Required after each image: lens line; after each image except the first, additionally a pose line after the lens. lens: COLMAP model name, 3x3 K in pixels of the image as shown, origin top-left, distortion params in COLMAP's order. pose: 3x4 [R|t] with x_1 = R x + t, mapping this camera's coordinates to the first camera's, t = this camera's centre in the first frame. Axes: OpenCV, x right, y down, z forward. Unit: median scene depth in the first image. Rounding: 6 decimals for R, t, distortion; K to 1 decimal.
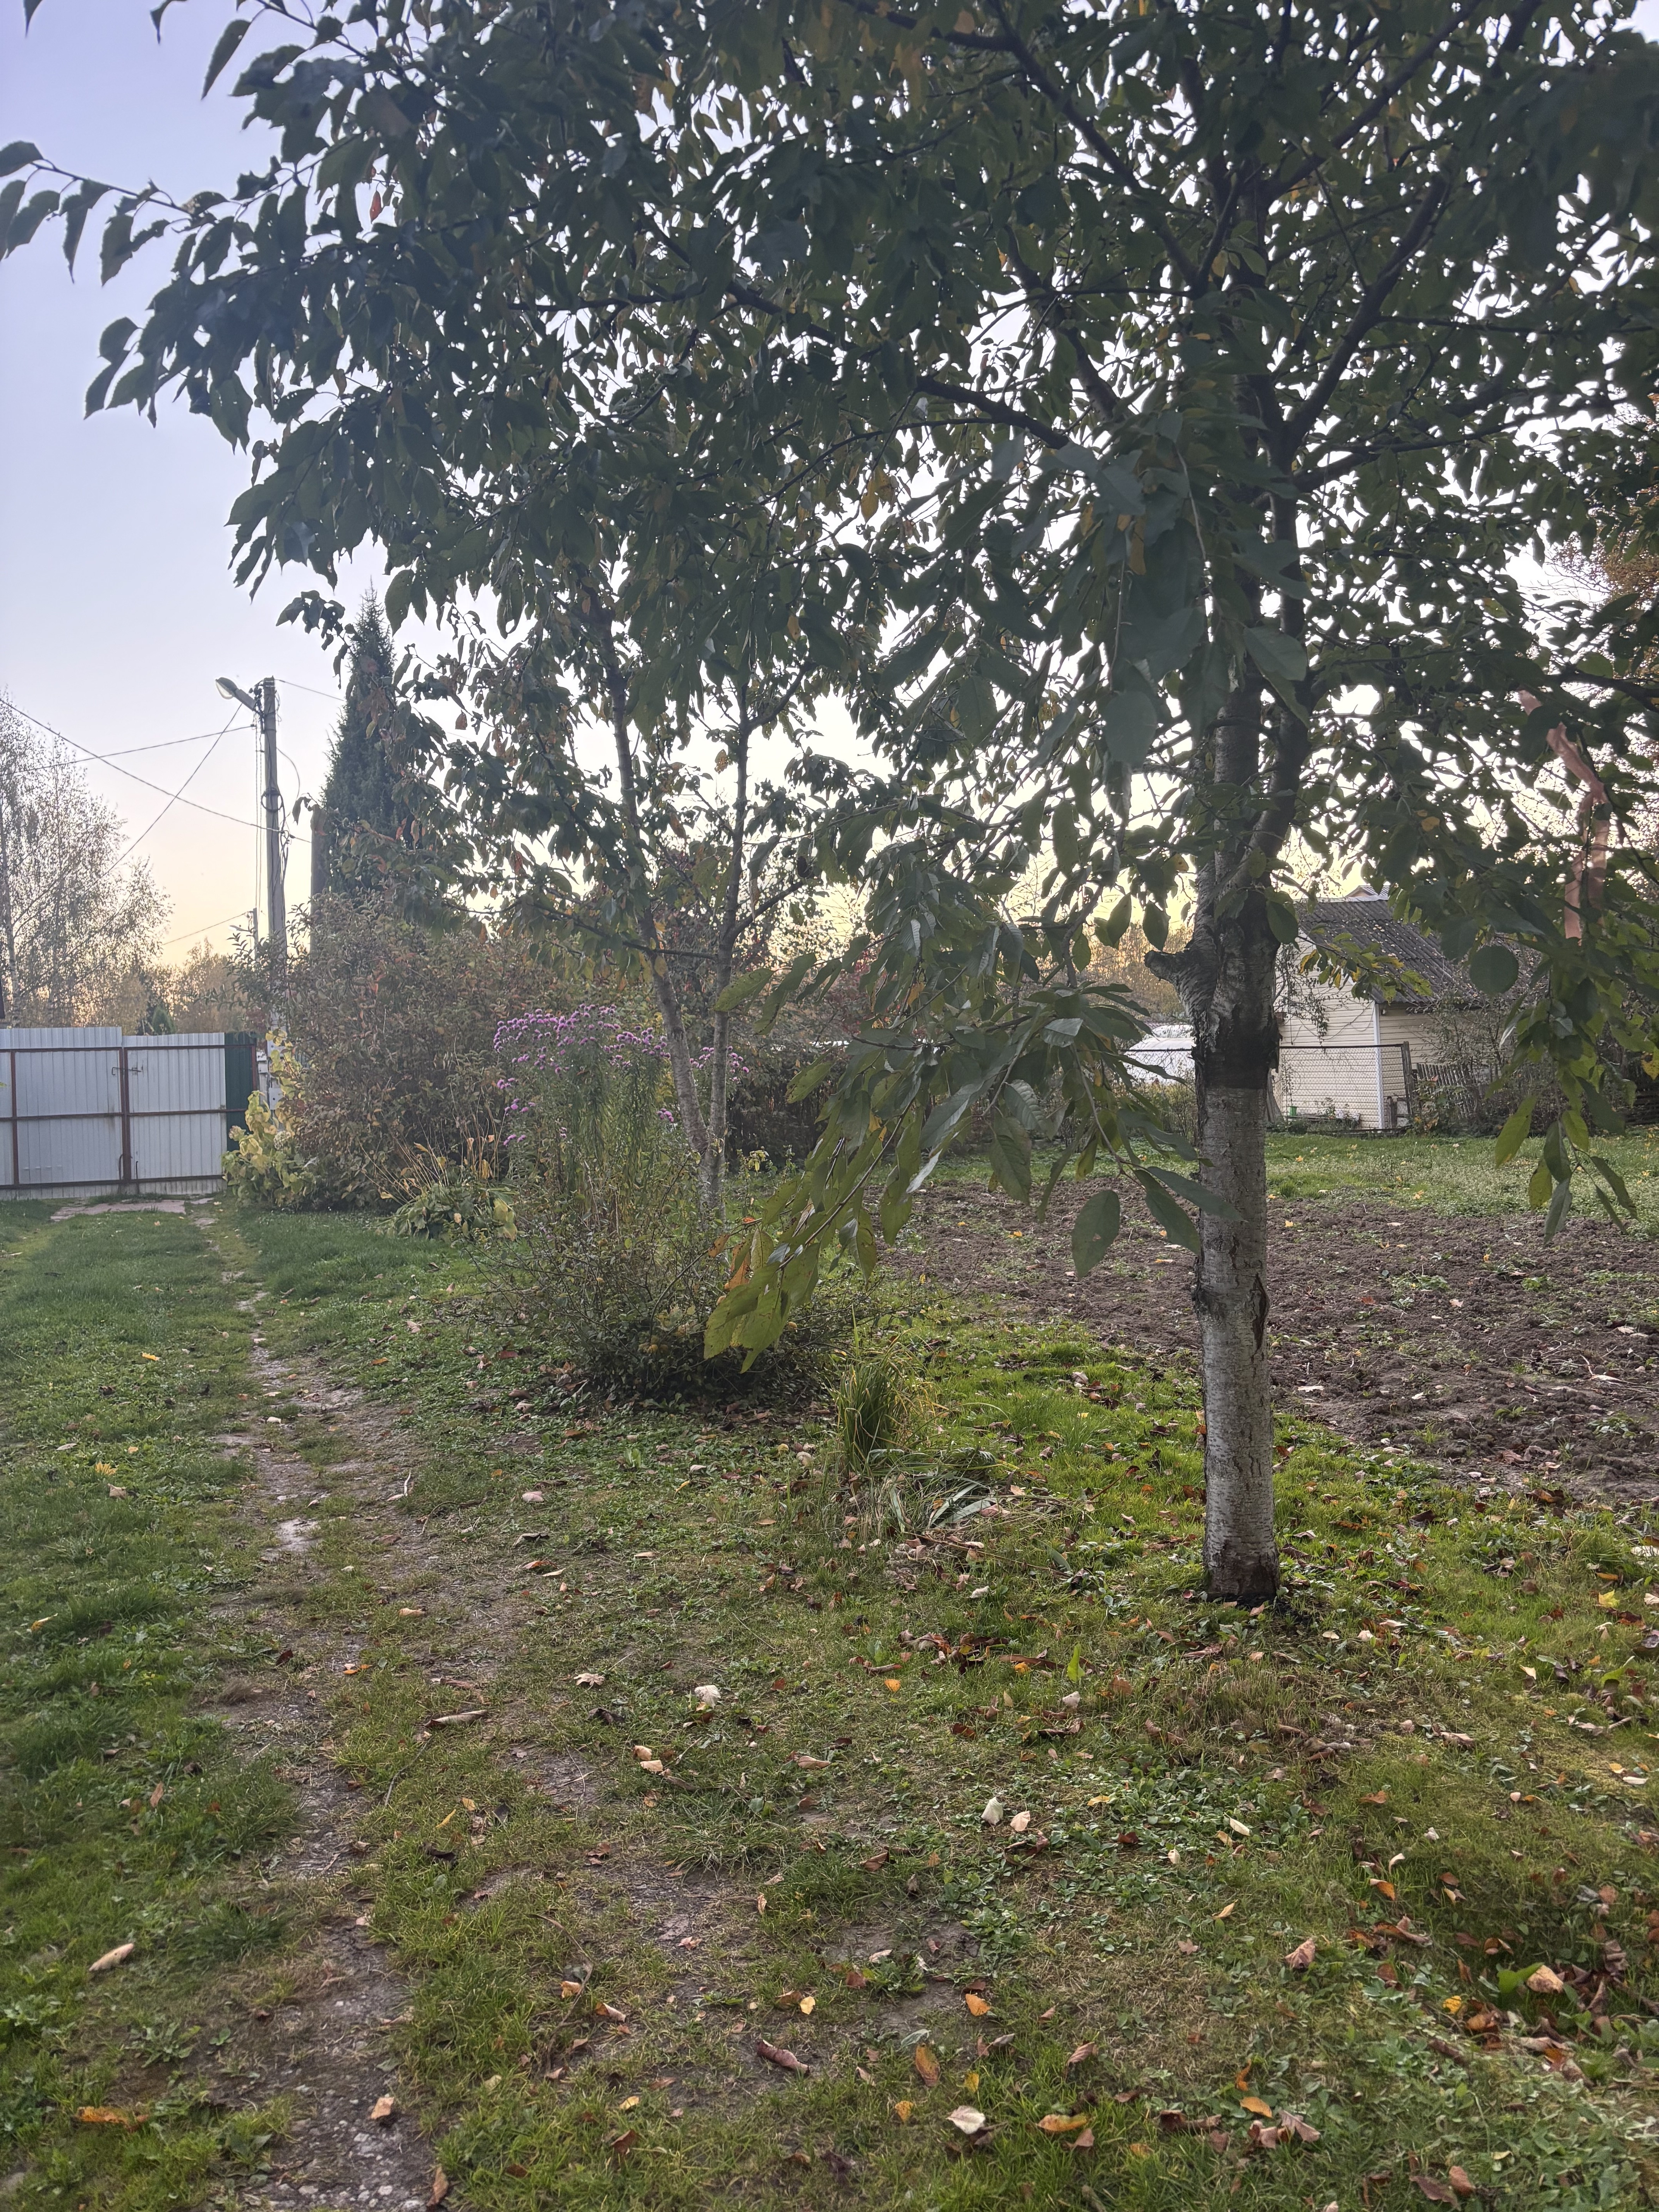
lens RADIAL K [[1669.2, 0, 829.5], [0, 1669.2, 1106.0], [0, 0, 1]] dist [0.011222, 0.003258]
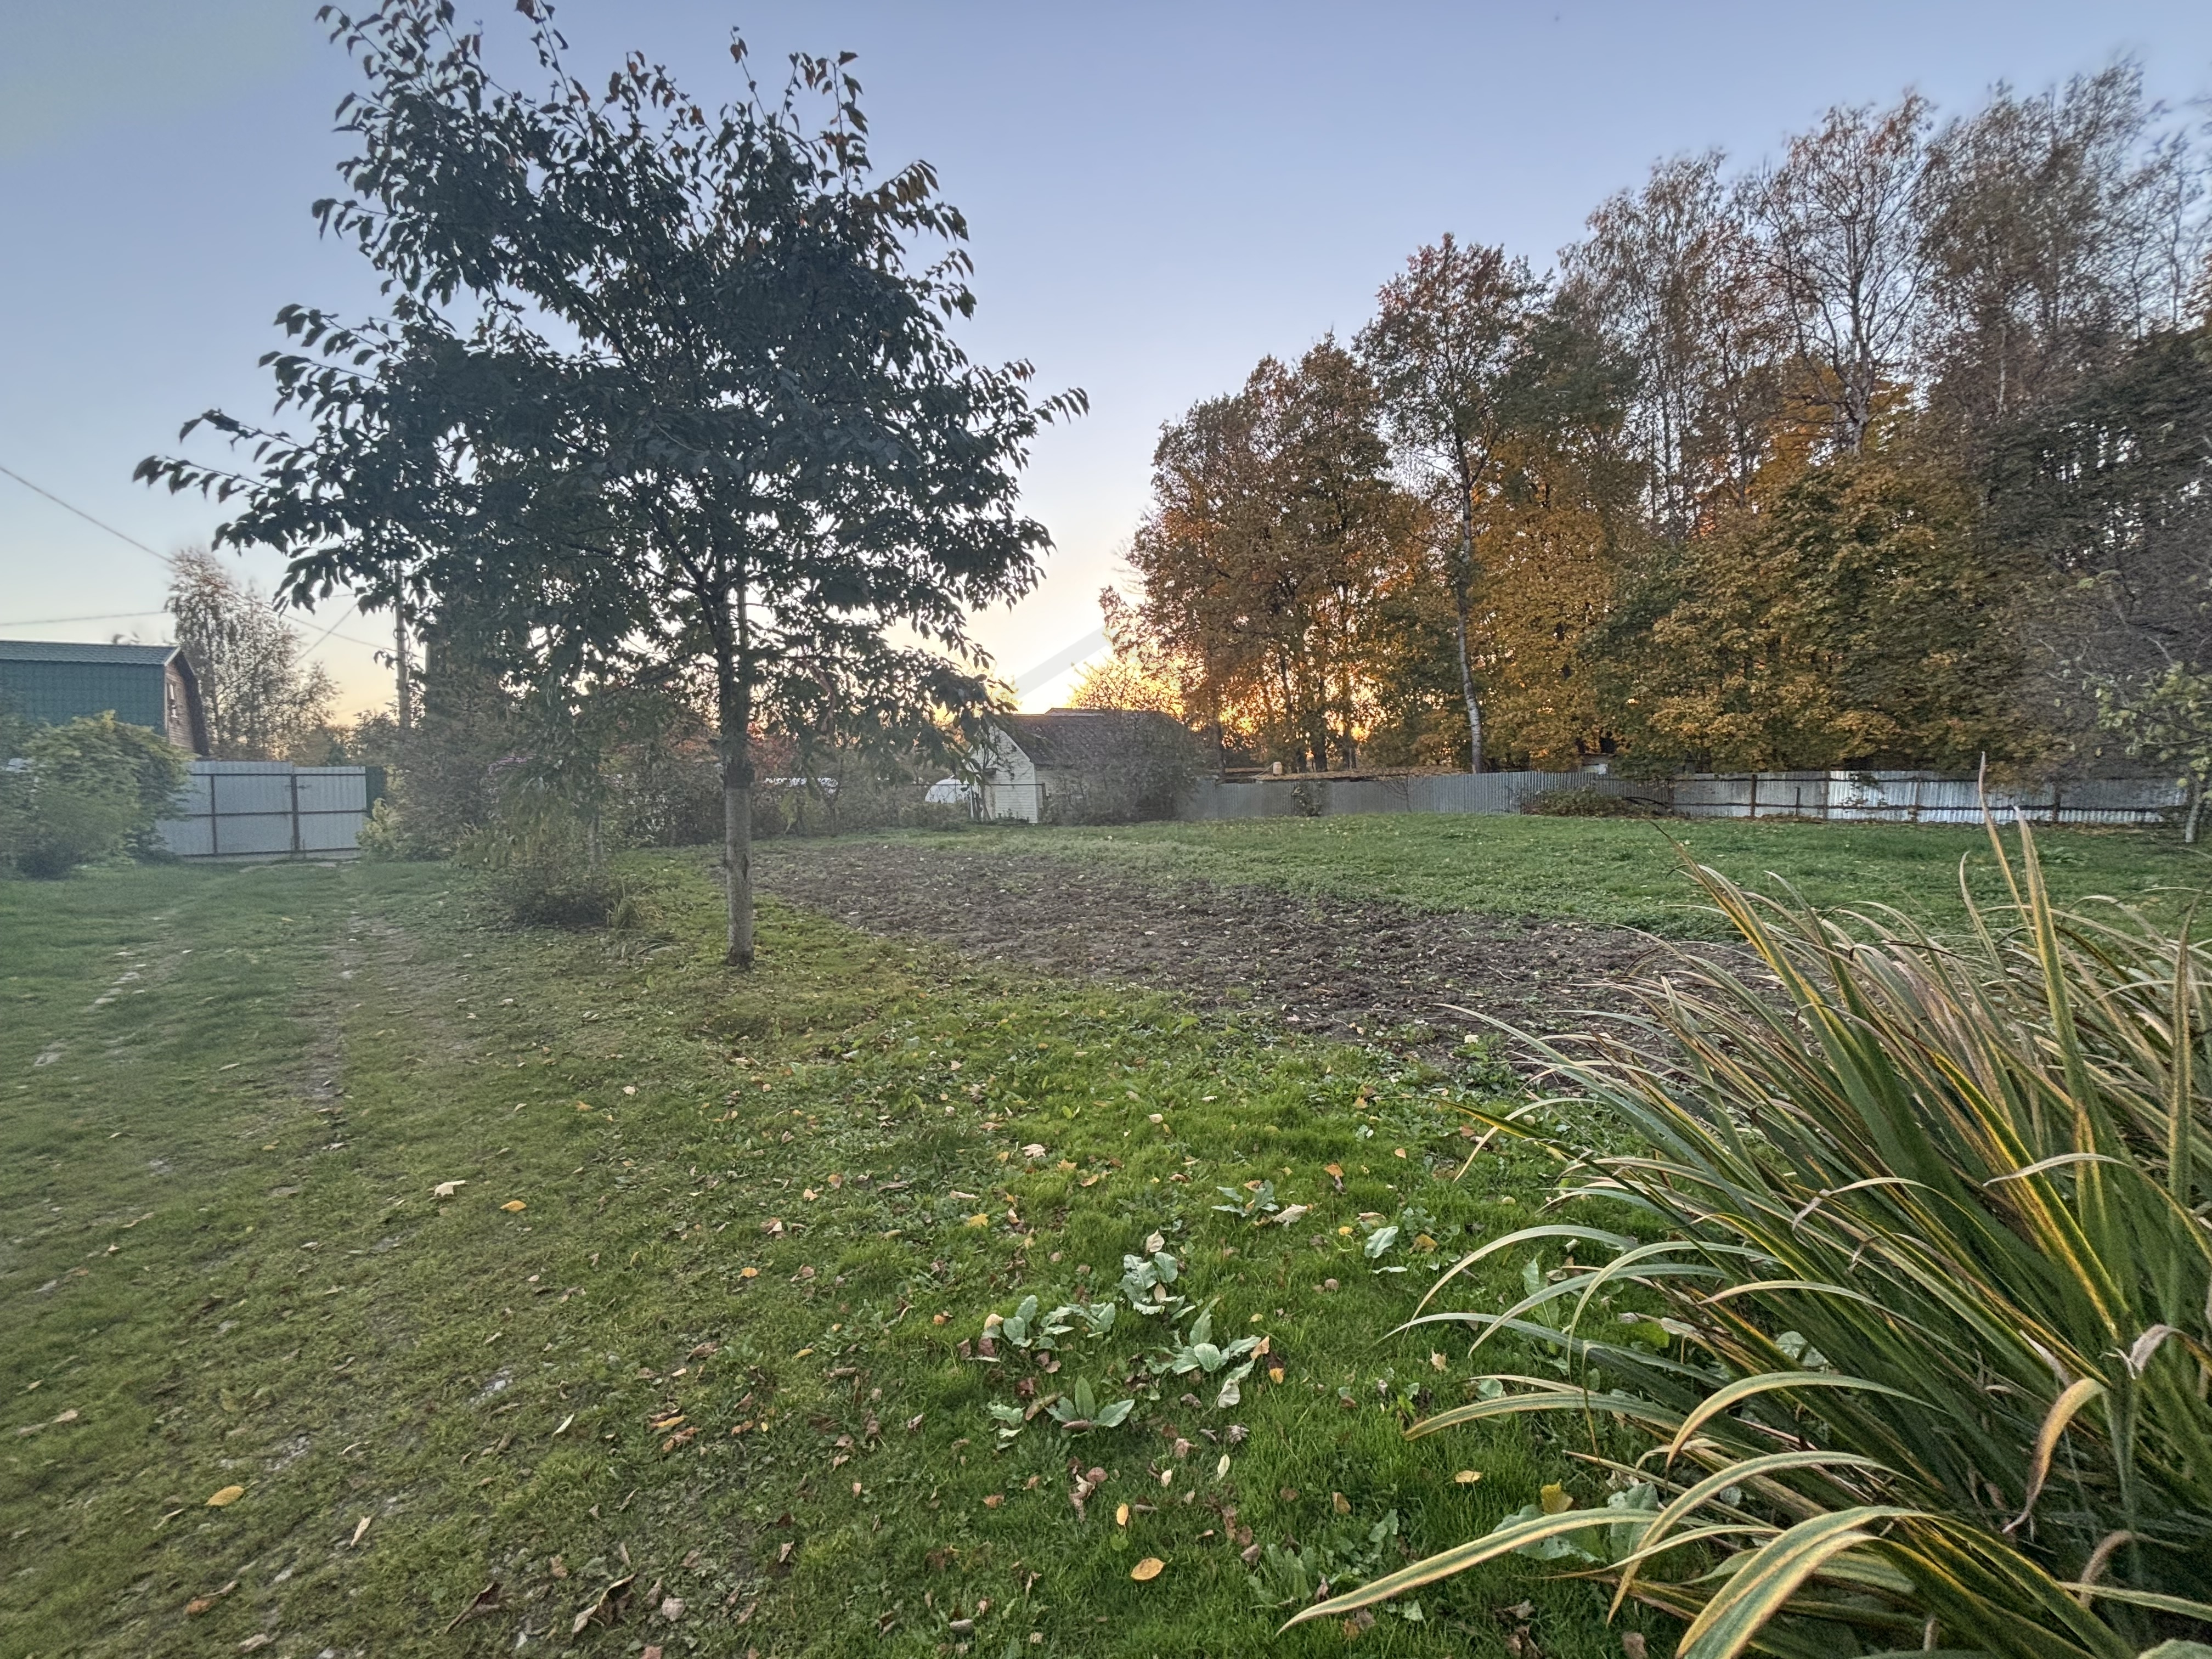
lens RADIAL K [[895.0, 0, 1103.4], [0, 895.0, 830.4], [0, 0, 1]] dist [-0.001064, 0.000571]
pose [[0.948172, -0.004567, 0.317724, 0.076429], [-0.000502, 0.999874, 0.015871, 0.008285], [-0.317756, -0.015208, 0.948050, -0.140854]]
